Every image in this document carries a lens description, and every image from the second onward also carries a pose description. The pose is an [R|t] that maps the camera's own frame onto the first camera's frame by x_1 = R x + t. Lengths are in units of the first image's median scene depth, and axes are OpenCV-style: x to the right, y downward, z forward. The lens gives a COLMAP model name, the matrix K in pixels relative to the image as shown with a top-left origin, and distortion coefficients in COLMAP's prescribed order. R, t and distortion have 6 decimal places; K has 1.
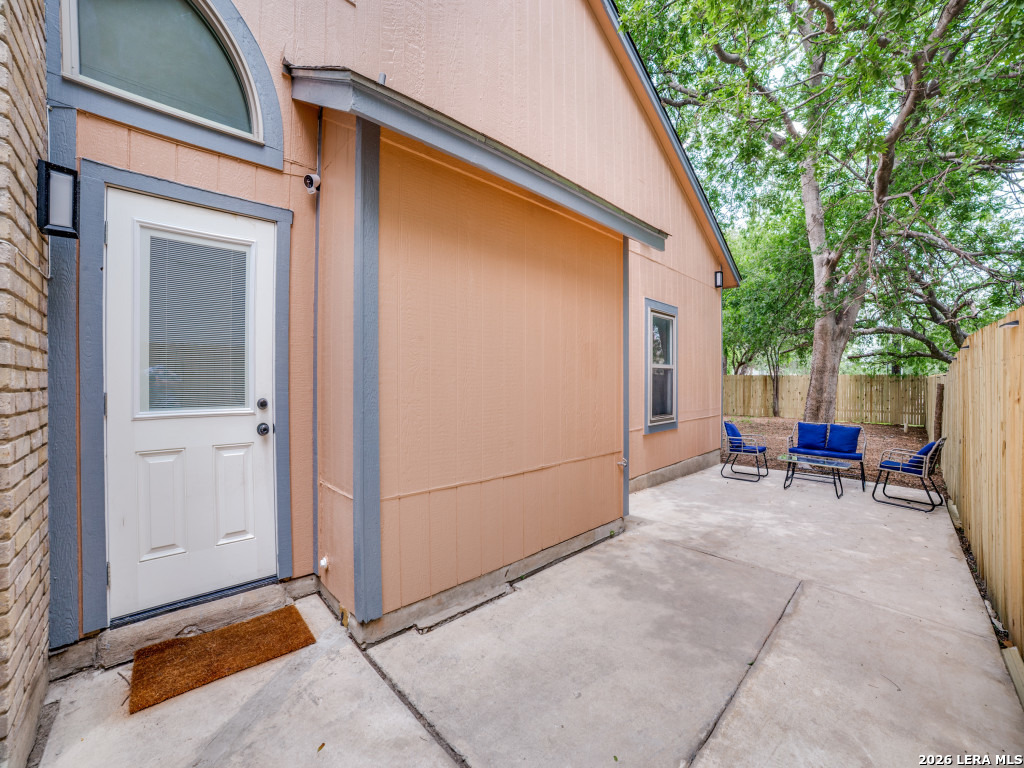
lens RADIAL K [[416.8, 0, 514.9], [0, 416.8, 384.6], [0, 0, 1]] dist [-0.110096, 0.037587]
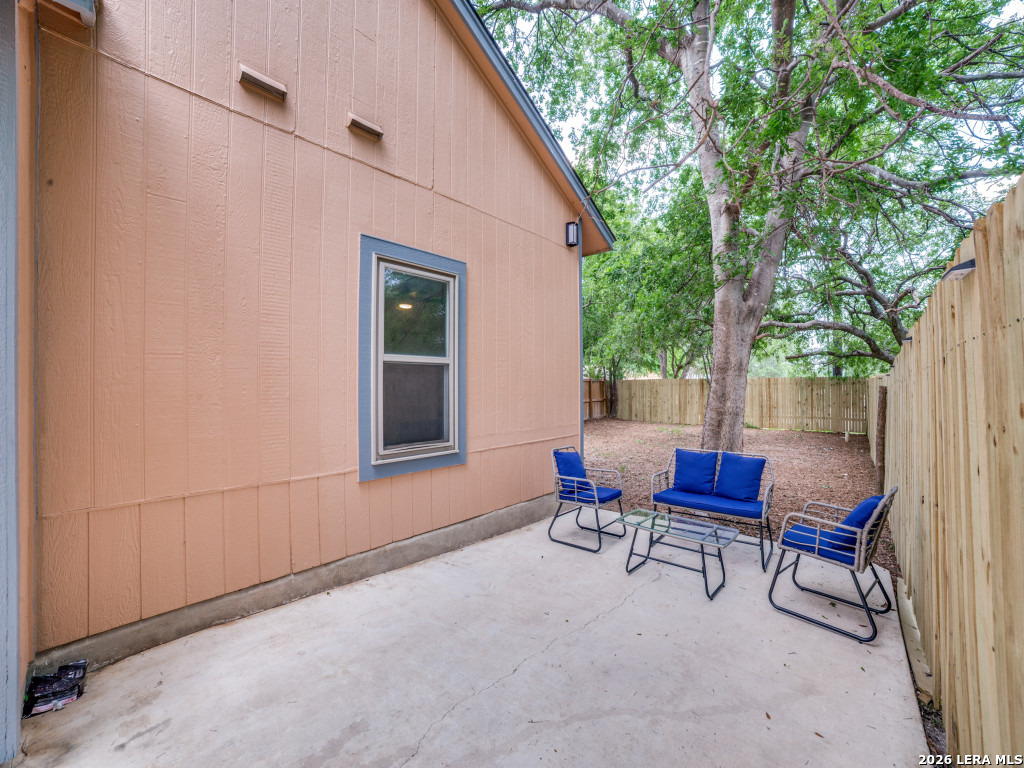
lens RADIAL K [[416.8, 0, 514.9], [0, 416.8, 384.6], [0, 0, 1]] dist [-0.110096, 0.037587]
pose [[0.996713, -0.004127, 0.080911, 0.281982], [0.005207, 0.999900, -0.013139, 0.000373], [-0.080849, 0.013517, 0.996635, 0.258410]]
